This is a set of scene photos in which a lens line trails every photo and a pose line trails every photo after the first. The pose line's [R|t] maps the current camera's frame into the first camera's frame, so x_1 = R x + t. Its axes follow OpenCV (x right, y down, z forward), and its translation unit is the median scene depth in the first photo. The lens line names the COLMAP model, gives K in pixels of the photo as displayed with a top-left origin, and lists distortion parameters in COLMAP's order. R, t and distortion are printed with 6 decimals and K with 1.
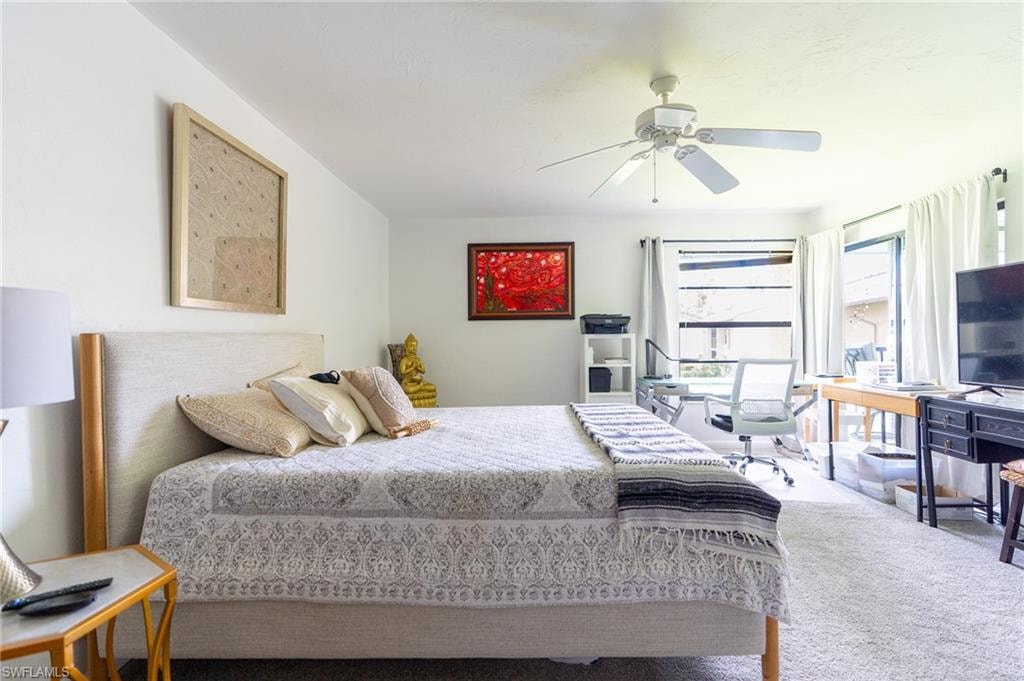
lens RADIAL K [[464.8, 0, 514.7], [0, 464.8, 344.0], [0, 0, 1]] dist [-0.004808, 0.000421]
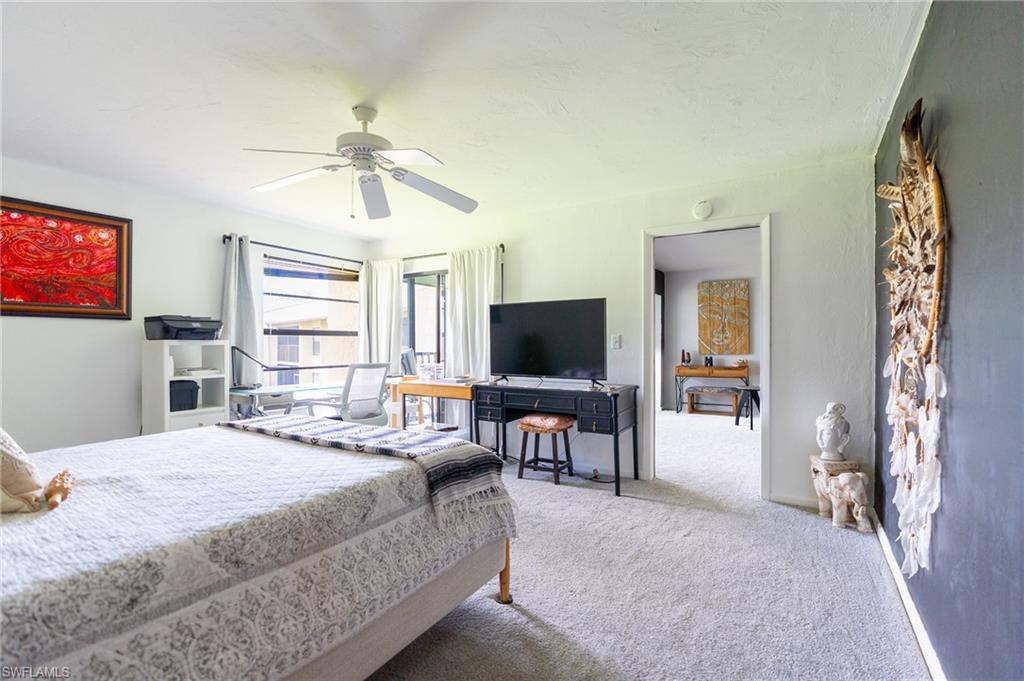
lens RADIAL K [[457.8, 0, 516.0], [0, 457.8, 343.2], [0, 0, 1]] dist [-0.001104, 0.000957]
pose [[0.515943, 0.008770, 0.856578, -0.387835], [0.005806, 0.999889, -0.013735, -0.002063], [-0.856603, 0.012060, 0.515835, 0.137954]]
